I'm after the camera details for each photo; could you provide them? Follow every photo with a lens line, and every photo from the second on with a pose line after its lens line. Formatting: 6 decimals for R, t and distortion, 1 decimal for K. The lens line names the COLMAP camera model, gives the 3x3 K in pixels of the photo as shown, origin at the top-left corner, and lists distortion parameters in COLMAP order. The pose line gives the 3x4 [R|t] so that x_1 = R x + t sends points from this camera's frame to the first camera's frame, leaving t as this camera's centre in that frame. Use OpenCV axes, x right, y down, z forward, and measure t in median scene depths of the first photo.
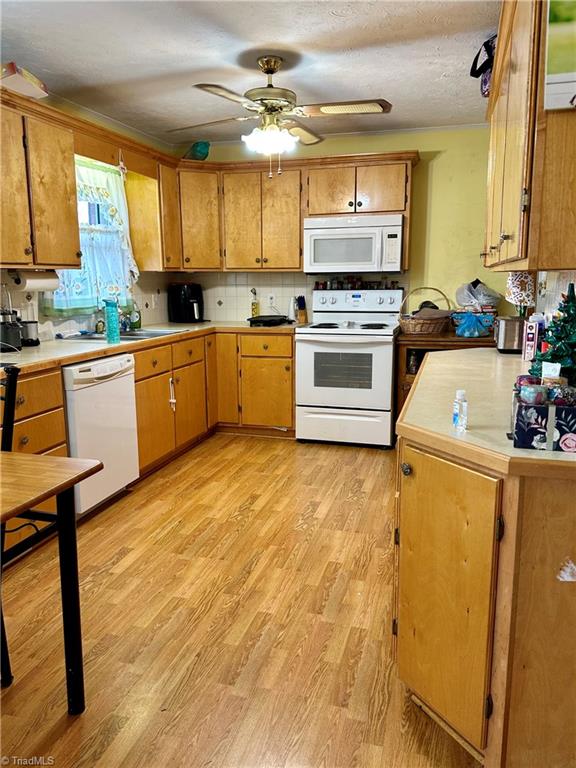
lens RADIAL K [[610.2, 0, 285.5], [0, 610.2, 385.1], [0, 0, 1]] dist [0.070536, -0.096466]
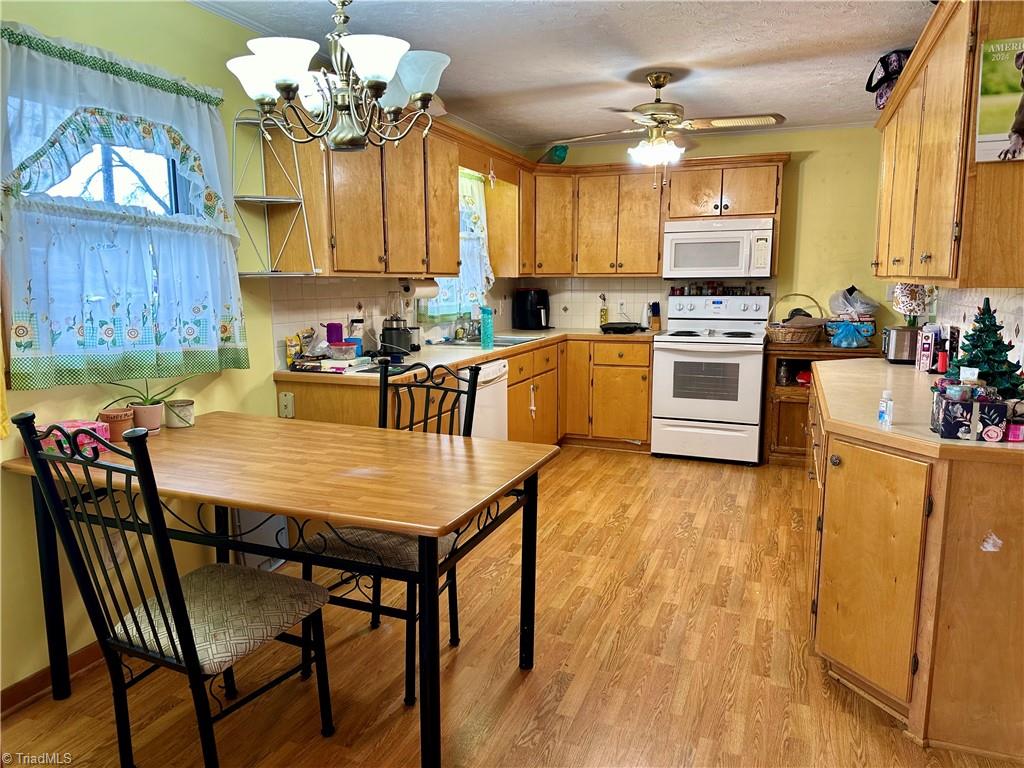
lens RADIAL K [[727.7, 0, 512.0], [0, 727.7, 383.4], [0, 0, 1]] dist [0.058336, -0.073804]
pose [[0.996032, 0.016247, -0.087501, -0.149834], [-0.018806, 0.999417, -0.028504, 0.024856], [0.086987, 0.030036, 0.995757, -0.218140]]
